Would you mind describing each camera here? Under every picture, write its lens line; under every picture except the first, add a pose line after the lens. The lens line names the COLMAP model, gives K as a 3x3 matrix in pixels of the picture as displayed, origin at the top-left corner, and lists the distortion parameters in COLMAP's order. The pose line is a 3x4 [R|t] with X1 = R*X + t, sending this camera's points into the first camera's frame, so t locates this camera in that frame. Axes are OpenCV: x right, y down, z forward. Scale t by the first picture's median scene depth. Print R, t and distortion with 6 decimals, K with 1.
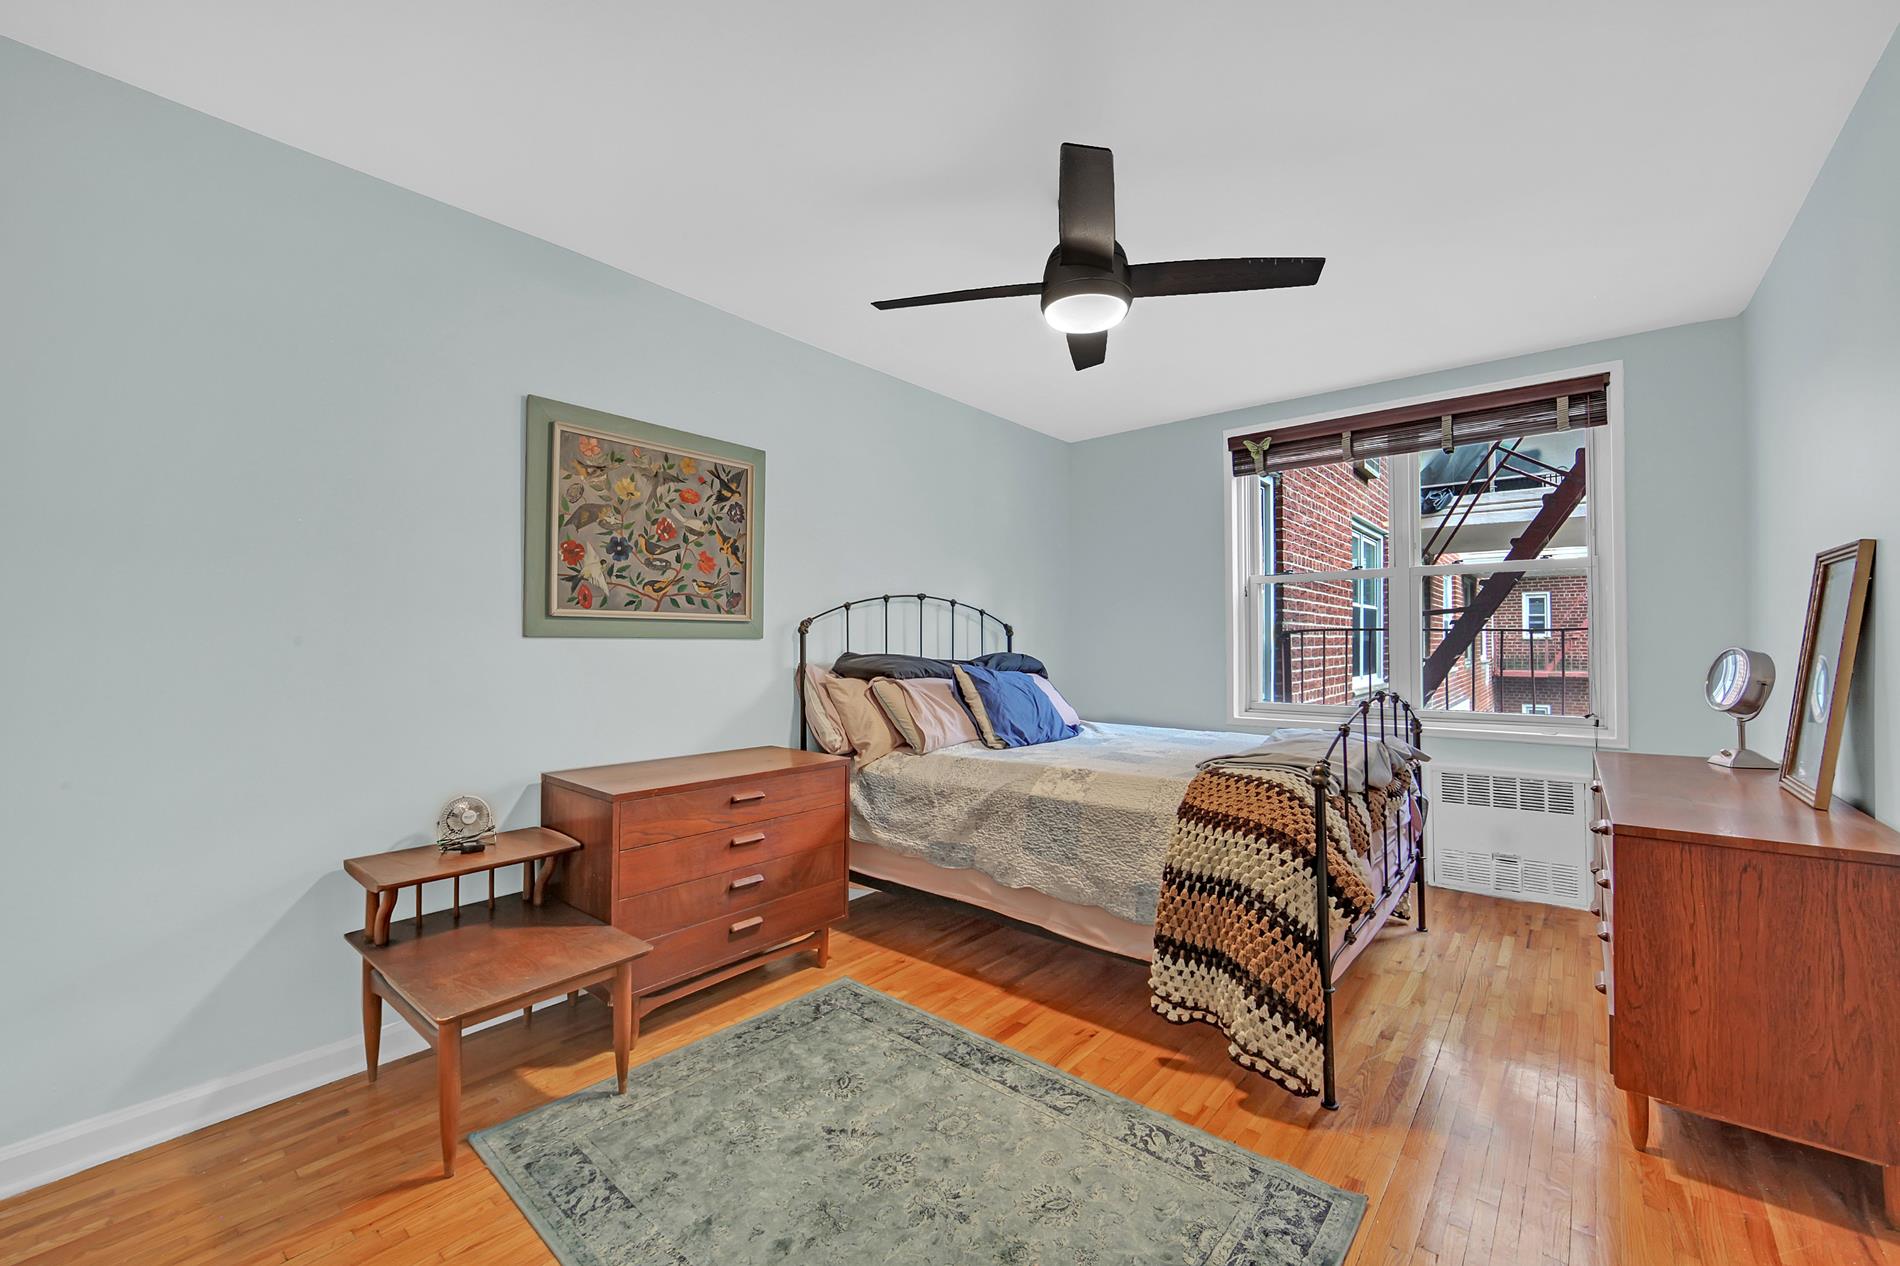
lens RADIAL K [[764.5, 0, 950.0], [0, 764.5, 633.0], [0, 0, 1]] dist [-0.013409, 0.000363]
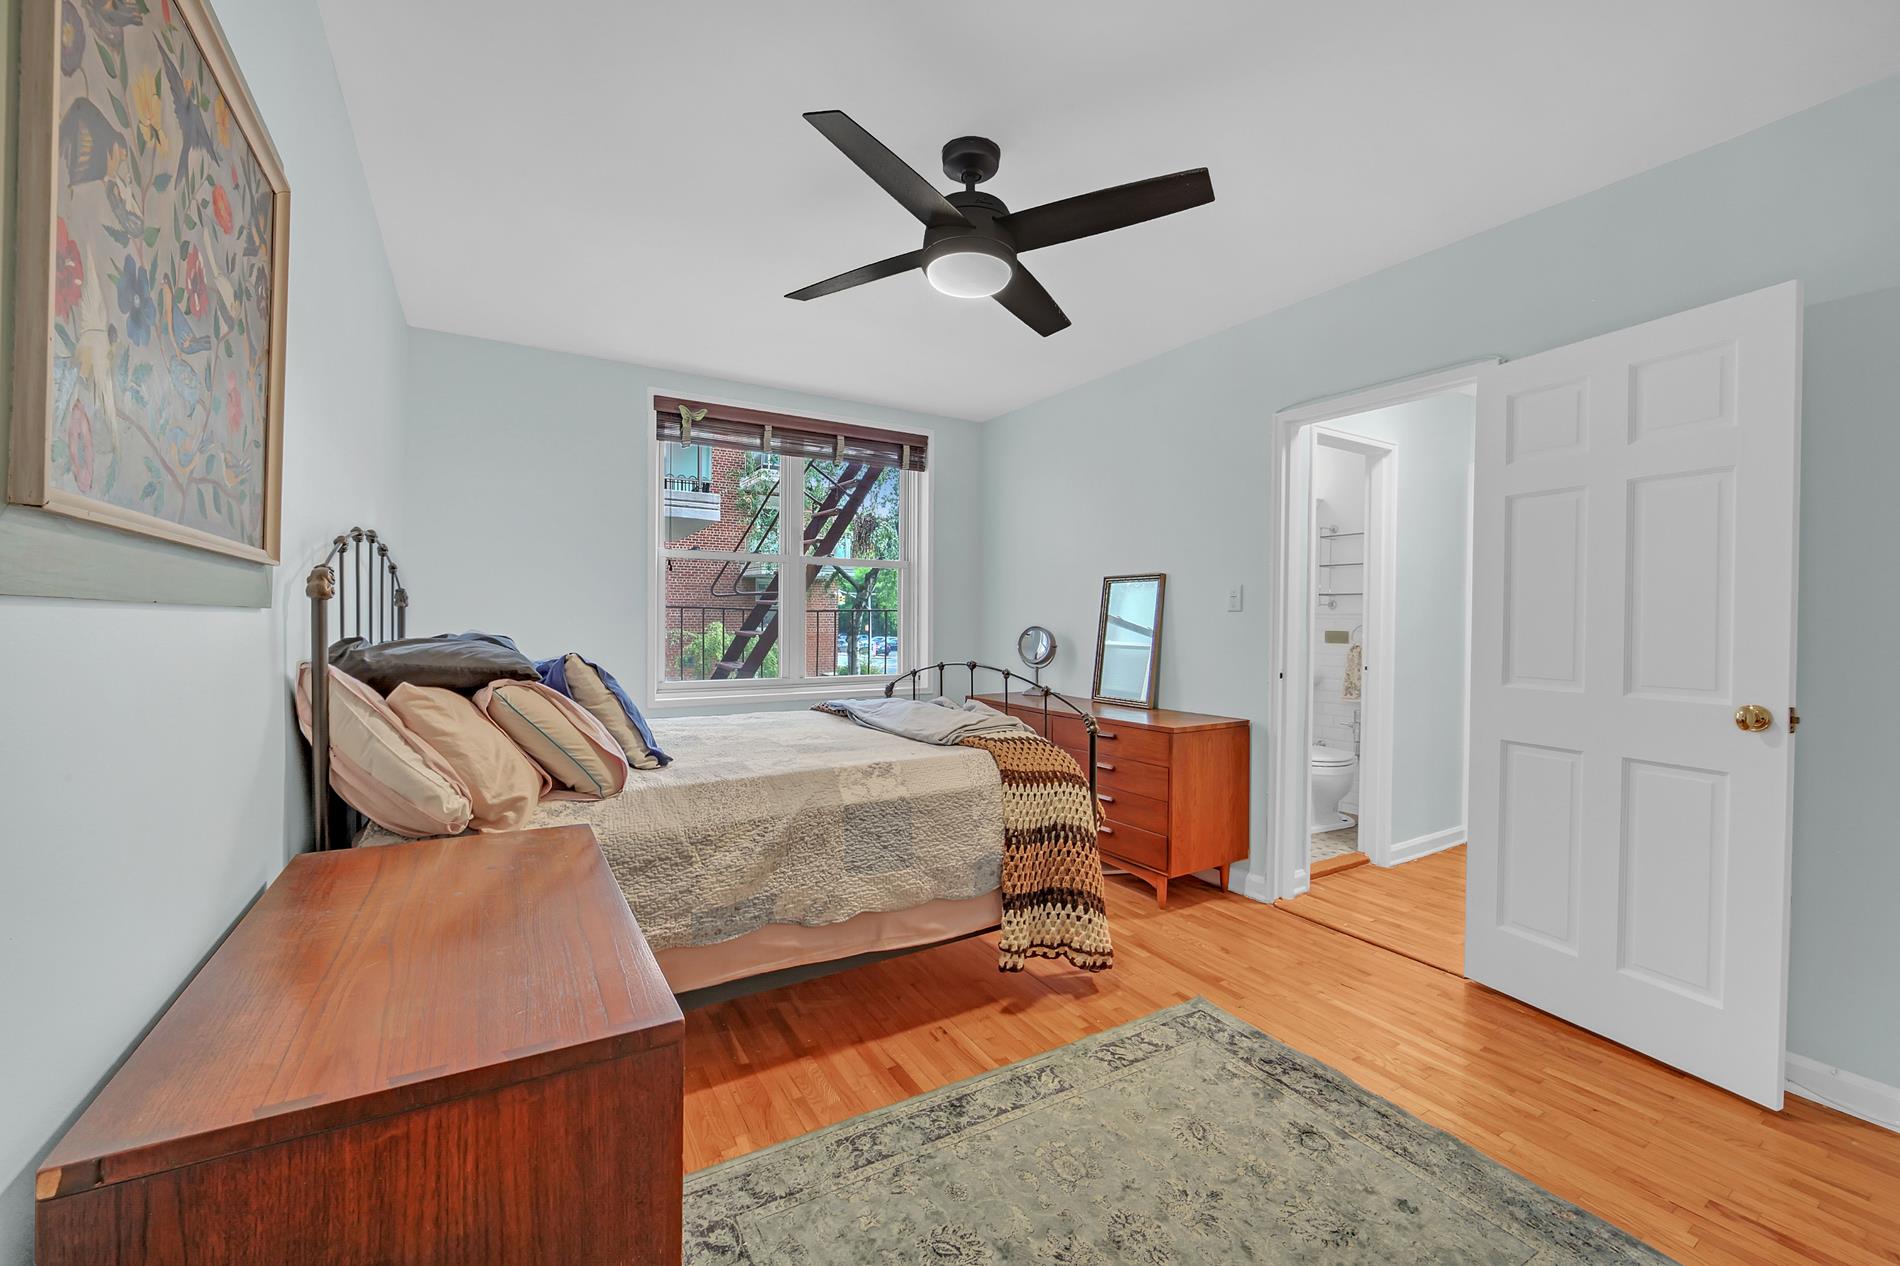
lens RADIAL K [[750.5, 0, 949.9], [0, 750.5, 624.9], [0, 0, 1]] dist [-0.014190, 0.000017]
pose [[0.320267, -0.001785, 0.947326, -0.655143], [-0.021629, 0.999724, 0.009195, 0.006074], [-0.947081, -0.023435, 0.320139, 0.657361]]
